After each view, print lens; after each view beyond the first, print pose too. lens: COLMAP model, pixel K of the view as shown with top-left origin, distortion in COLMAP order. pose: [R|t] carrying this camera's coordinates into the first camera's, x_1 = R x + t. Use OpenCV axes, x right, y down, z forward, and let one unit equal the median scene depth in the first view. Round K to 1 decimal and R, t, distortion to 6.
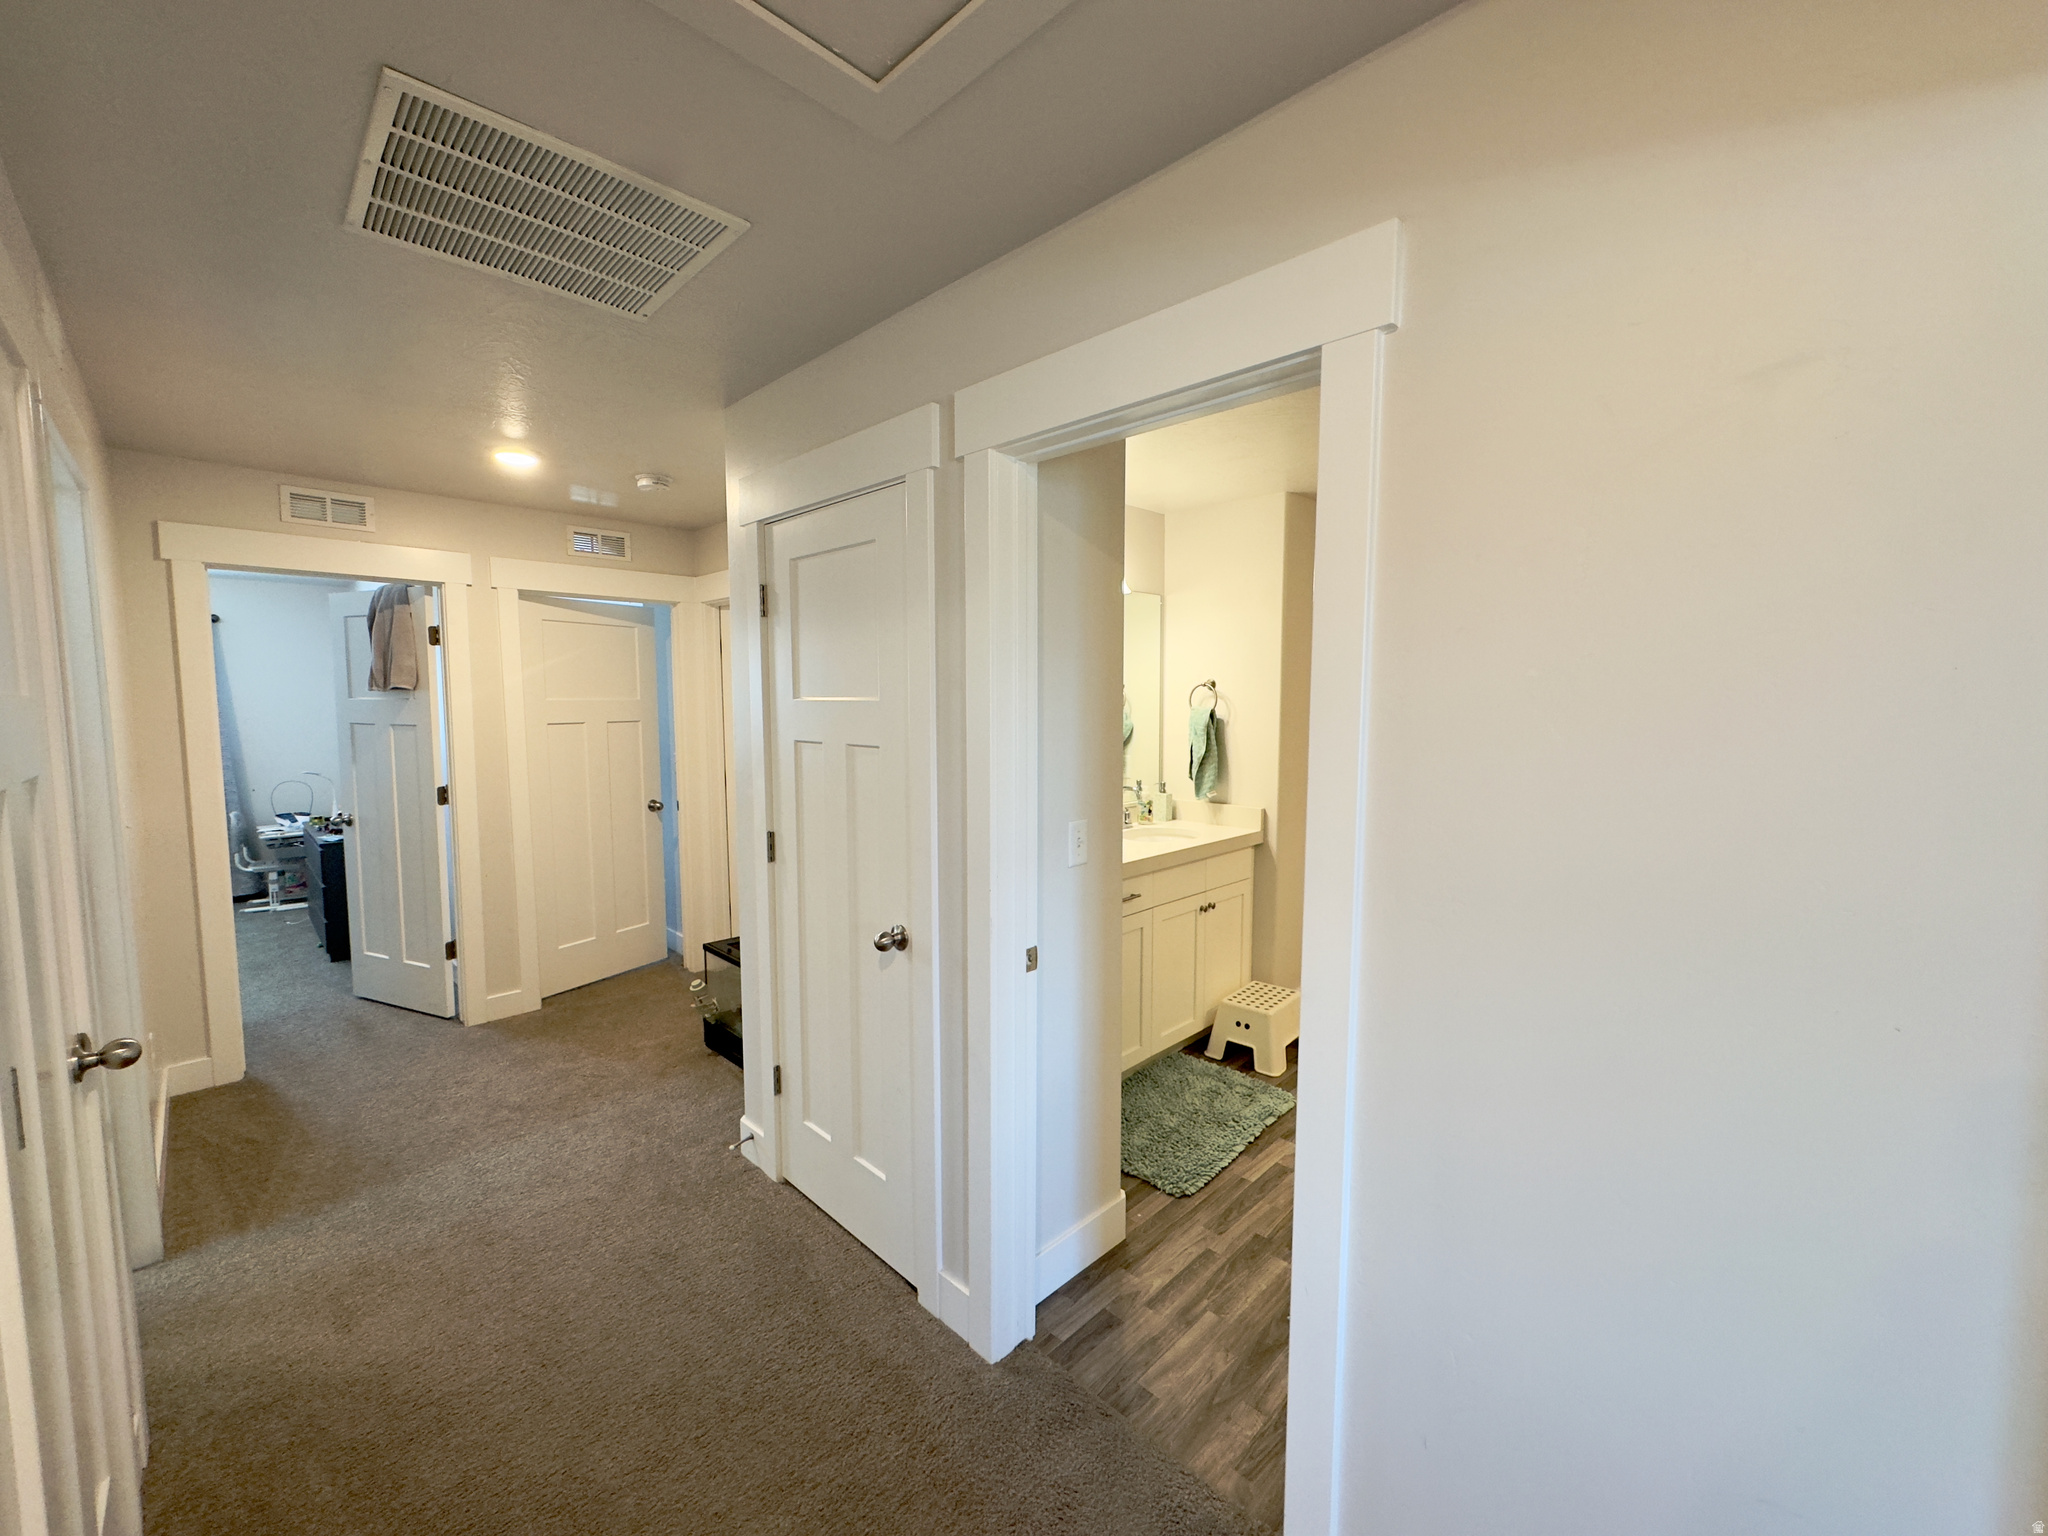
lens RADIAL K [[815.1, 0, 1033.9], [0, 815.1, 765.0], [0, 0, 1]] dist [-0.001500, 0.000441]
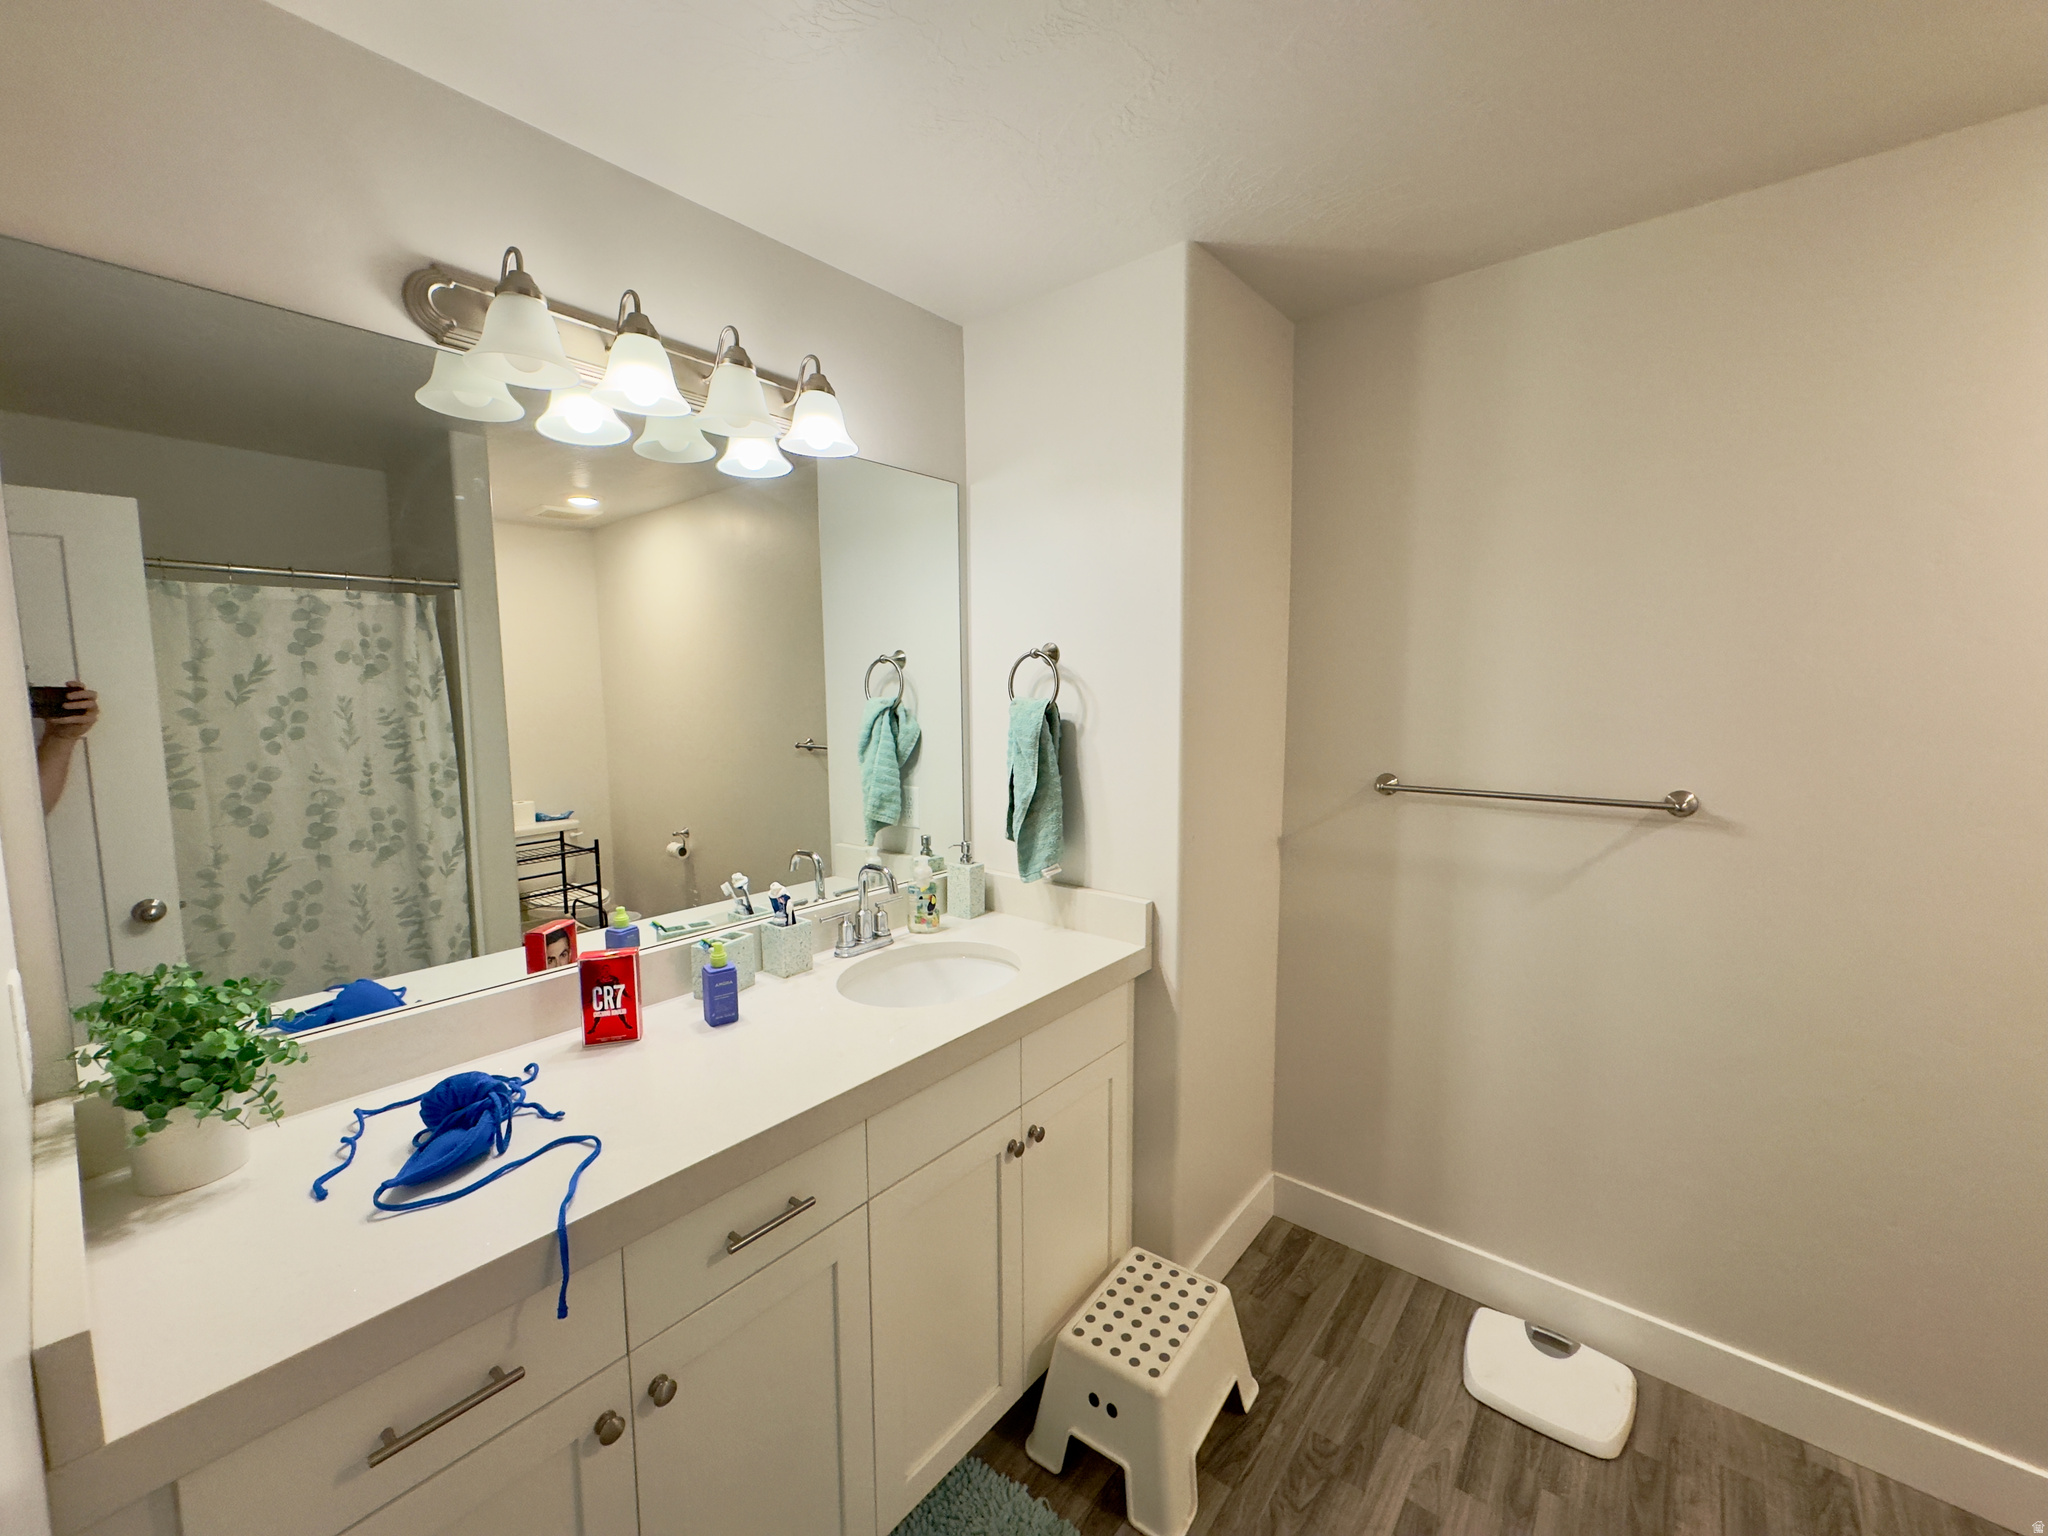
lens RADIAL K [[815.1, 0, 1016.1], [0, 815.1, 771.0], [0, 0, 1]] dist [-0.001500, 0.000441]
pose [[0.997656, -0.018896, 0.065770, 0.164283], [0.017176, 0.999498, 0.026605, -0.039984], [-0.066240, -0.025413, 0.997480, 0.498473]]
